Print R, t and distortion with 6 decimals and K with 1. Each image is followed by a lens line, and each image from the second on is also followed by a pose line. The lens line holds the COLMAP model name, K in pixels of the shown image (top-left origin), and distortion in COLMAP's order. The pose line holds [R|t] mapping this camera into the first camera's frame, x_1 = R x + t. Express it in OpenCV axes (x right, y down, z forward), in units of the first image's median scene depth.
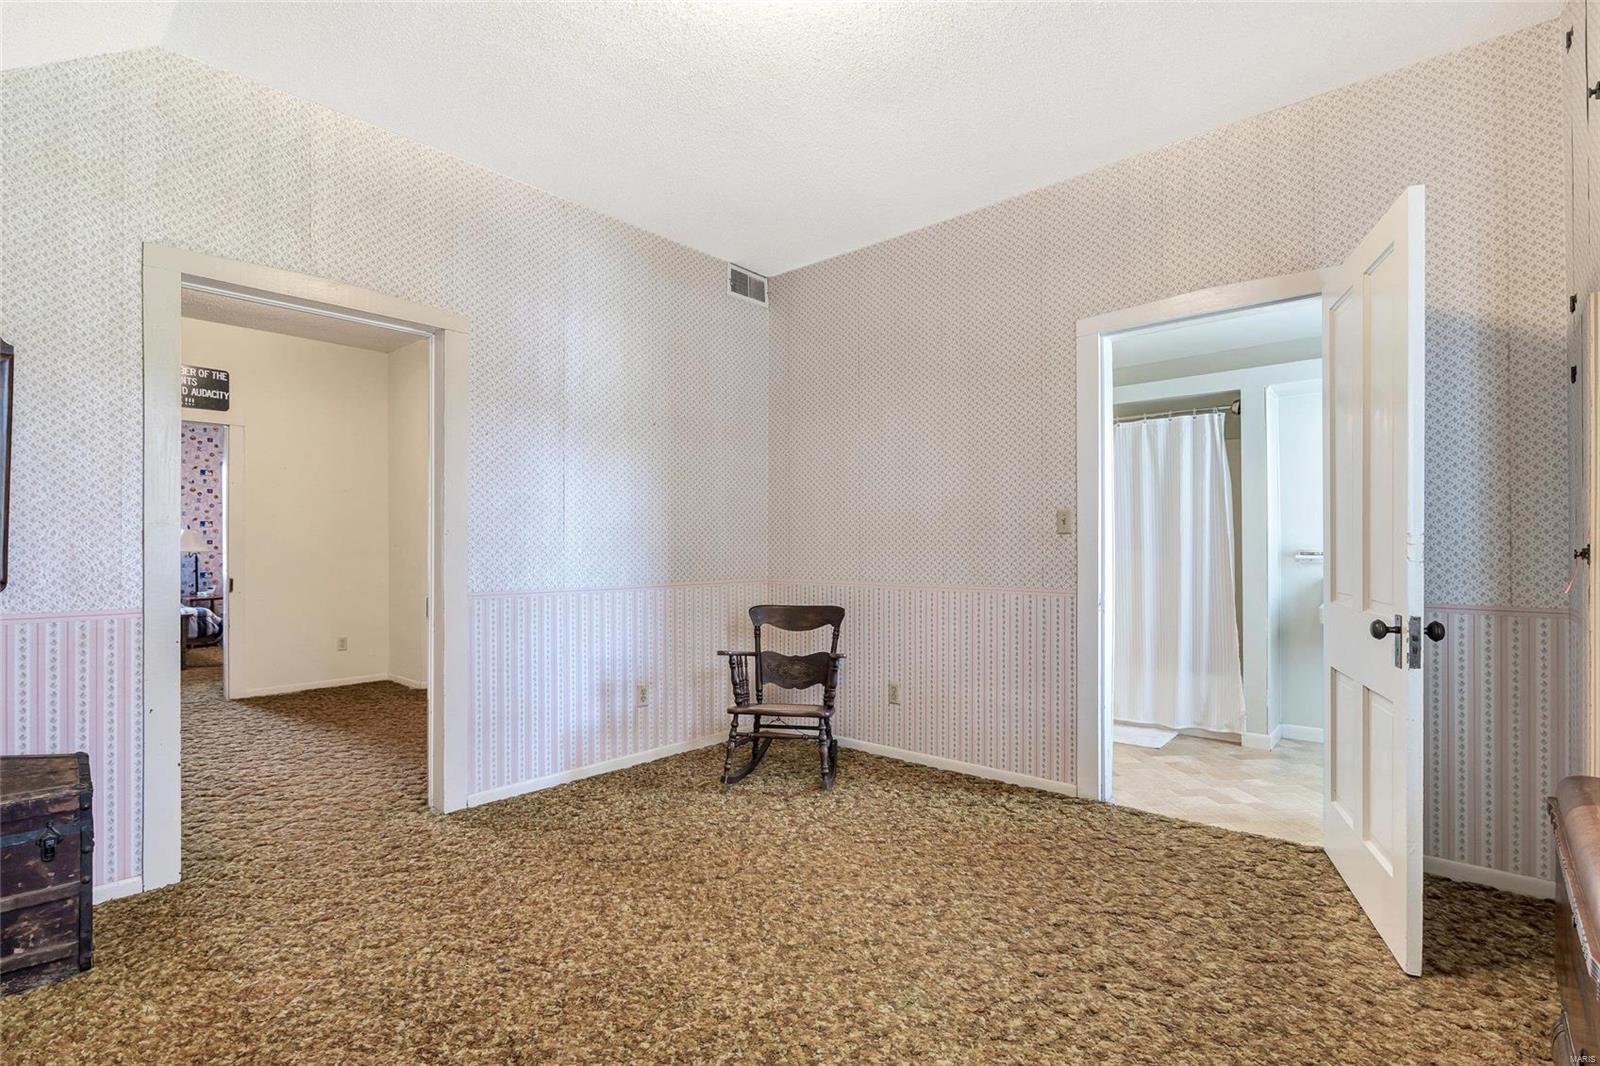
lens RADIAL K [[745.5, 0, 797.9], [0, 745.5, 541.4], [0, 0, 1]] dist [0.003218, -0.004882]
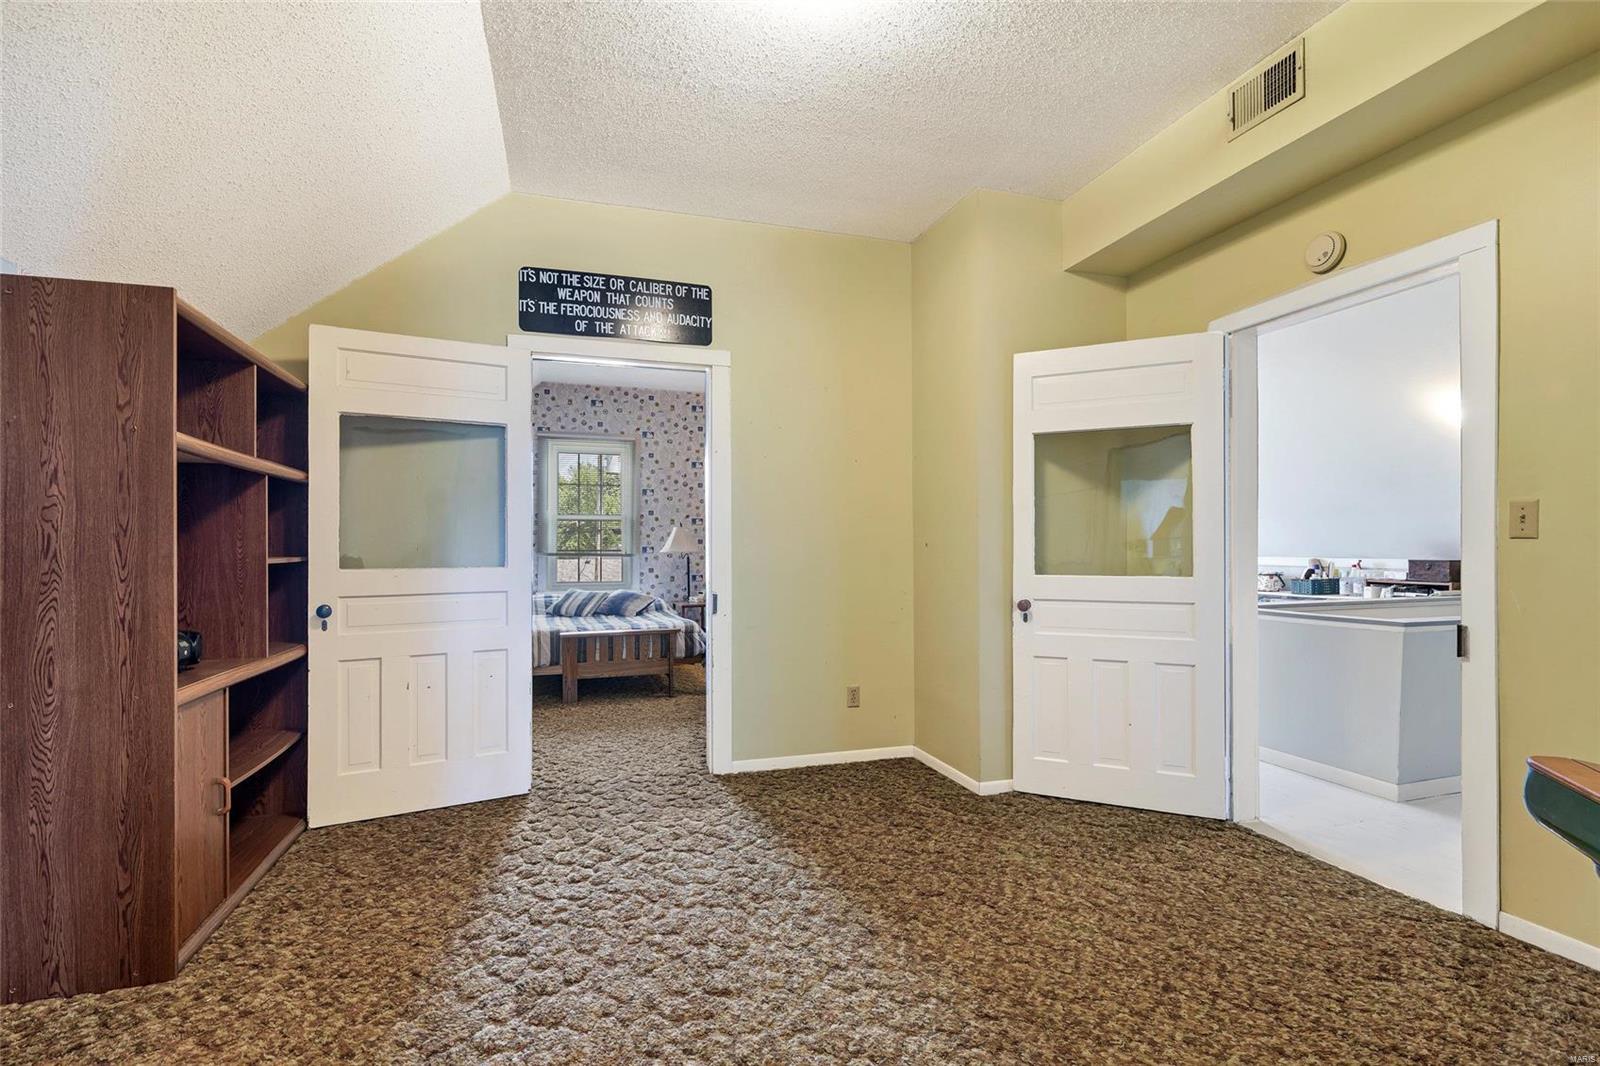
lens RADIAL K [[745.5, 0, 801.5], [0, 745.5, 542.7], [0, 0, 1]] dist [0.003218, -0.004882]
pose [[0.855037, -0.002153, -0.518563, -0.269577], [0.002625, 0.999997, 0.000177, 0.003179], [0.518561, -0.001513, 0.855040, 0.364411]]
